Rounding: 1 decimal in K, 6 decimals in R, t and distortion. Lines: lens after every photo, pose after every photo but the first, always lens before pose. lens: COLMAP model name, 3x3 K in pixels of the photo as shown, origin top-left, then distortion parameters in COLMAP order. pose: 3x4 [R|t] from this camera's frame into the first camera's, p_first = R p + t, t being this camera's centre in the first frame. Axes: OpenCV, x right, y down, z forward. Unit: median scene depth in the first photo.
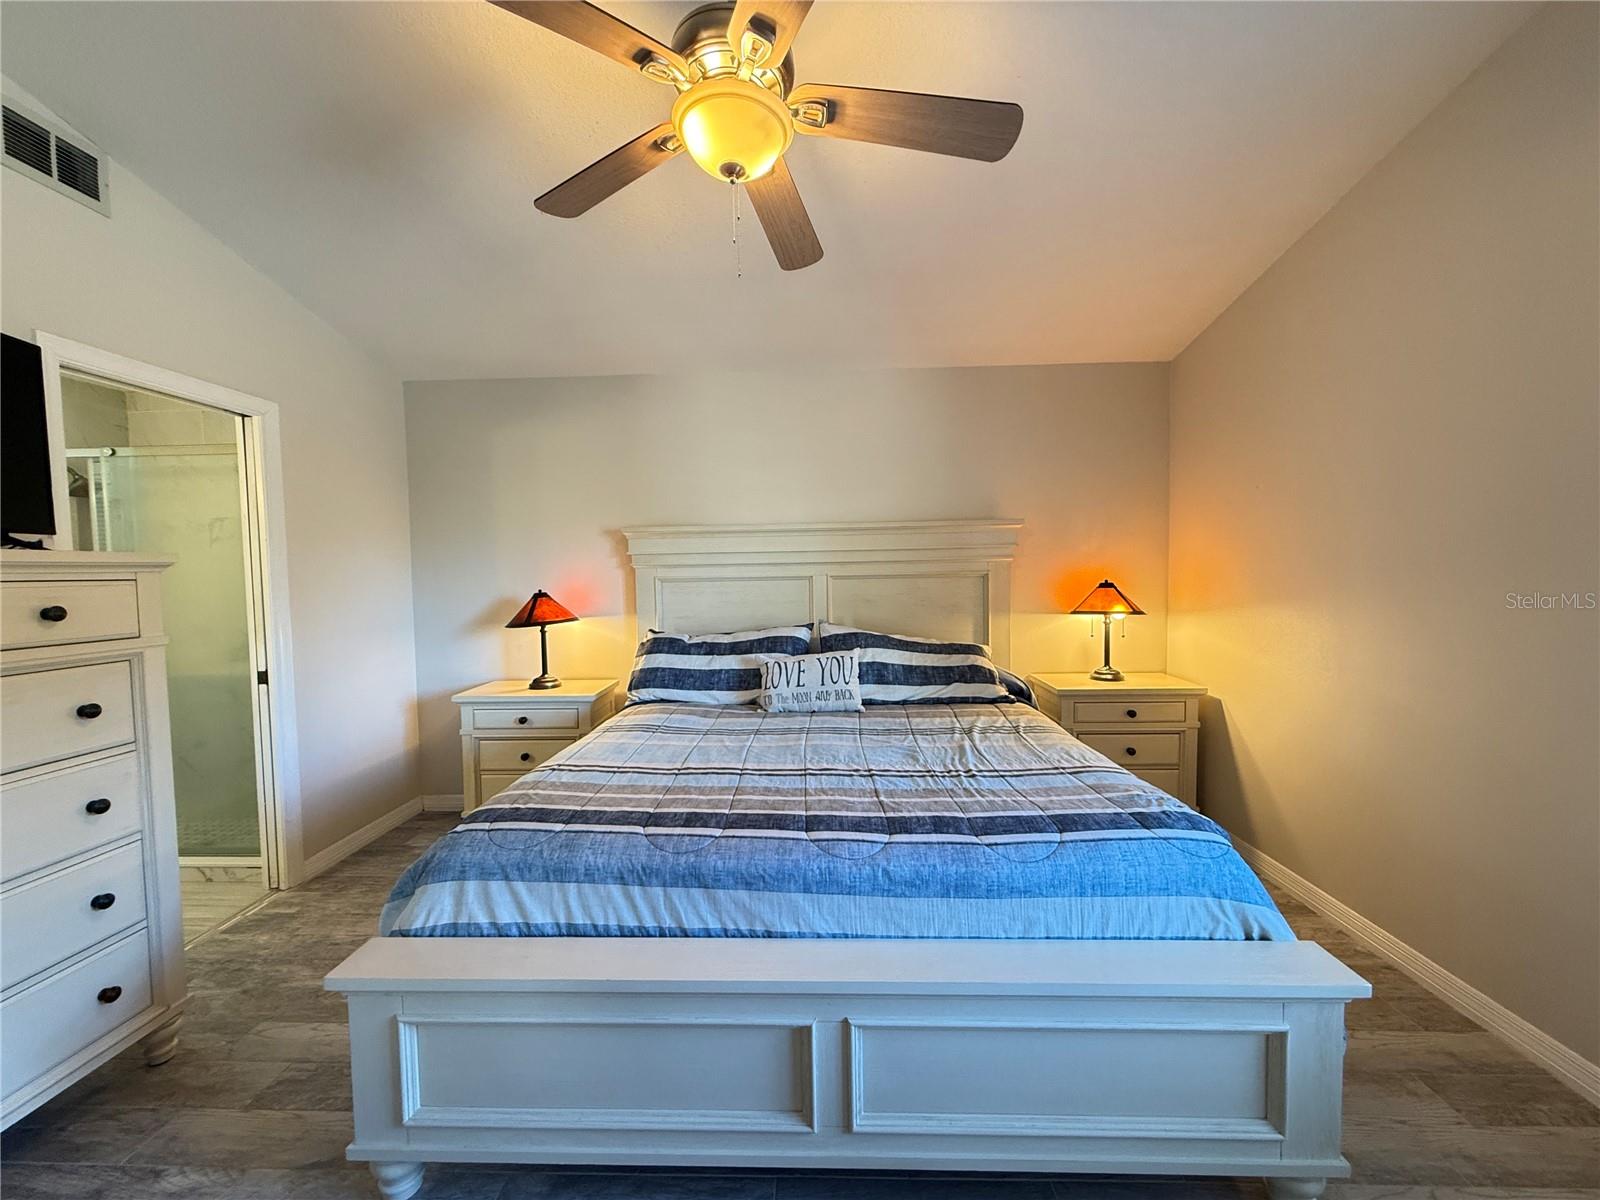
lens RADIAL K [[640.7, 0, 800.8], [0, 640.7, 601.6], [0, 0, 1]] dist [0.001270, 0.000214]
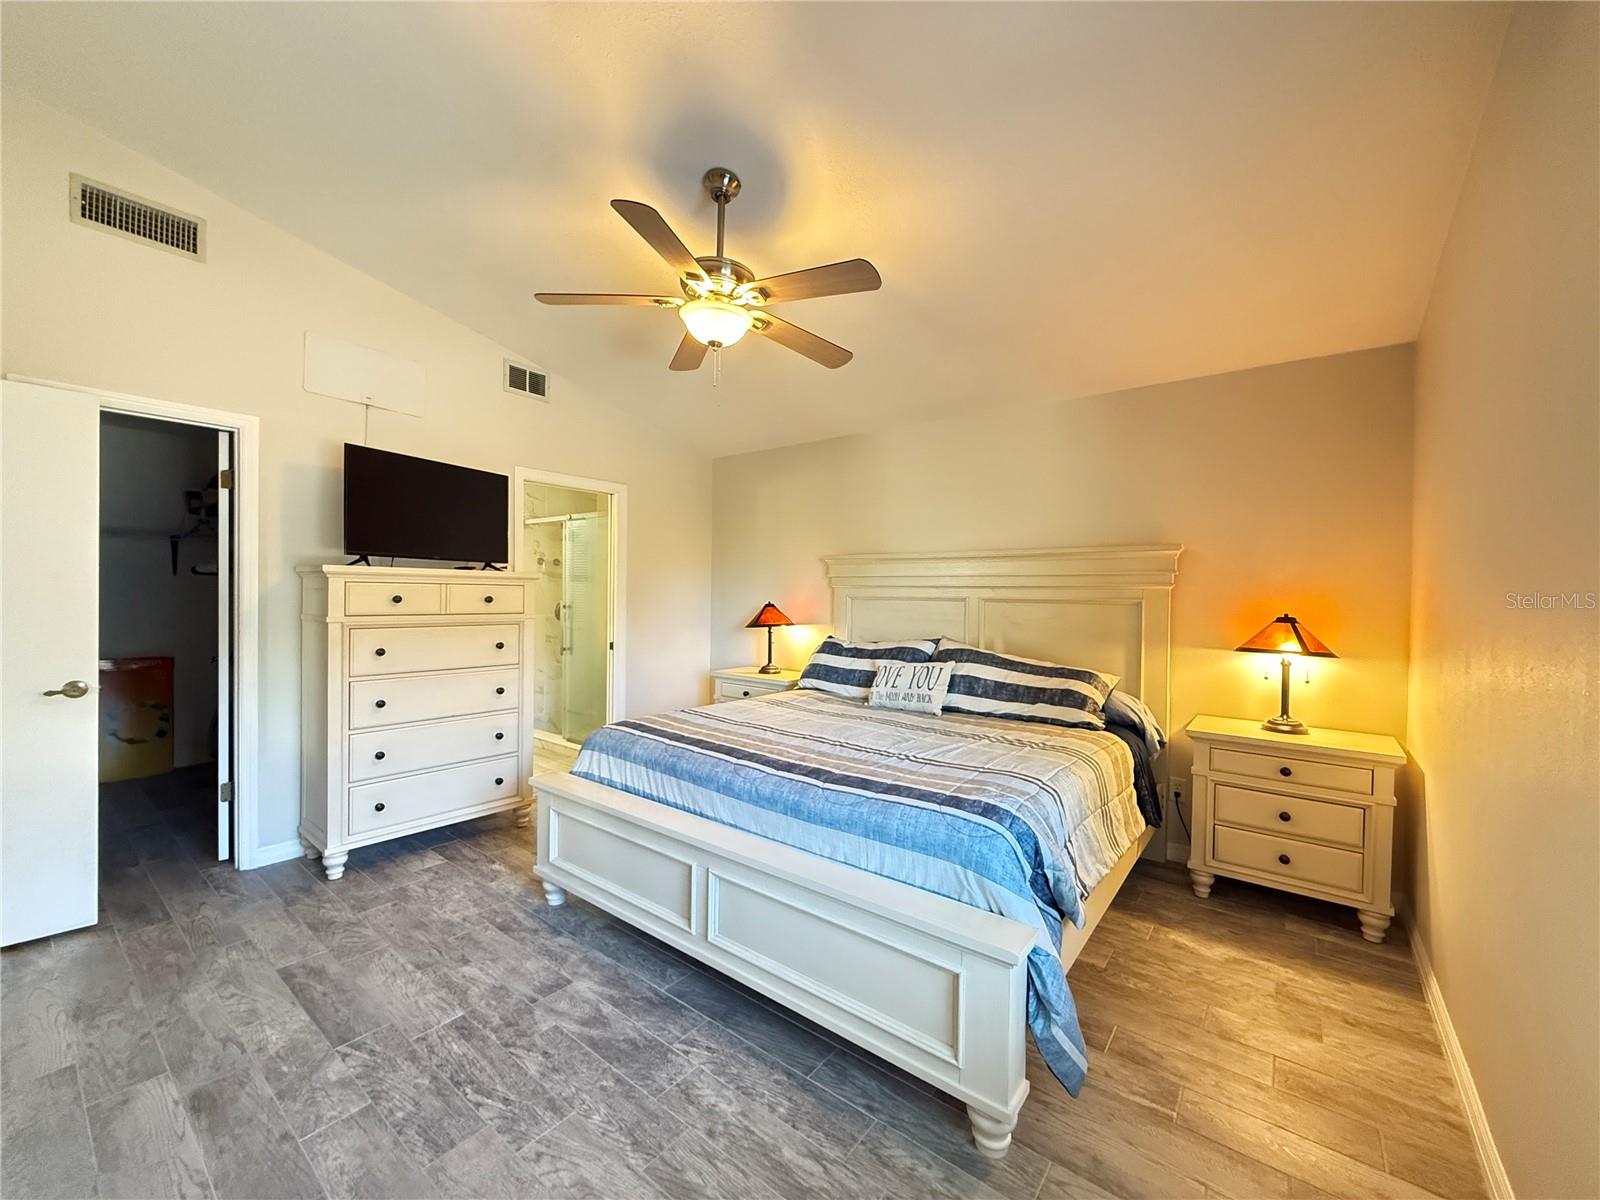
lens RADIAL K [[640.7, 0, 792.7], [0, 640.7, 600.7], [0, 0, 1]] dist [0.001270, 0.000214]
pose [[0.805320, 0.035768, -0.591760, 0.783745], [-0.056828, 0.998239, -0.016998, 0.001113], [0.590110, 0.047317, 0.805935, -0.131689]]
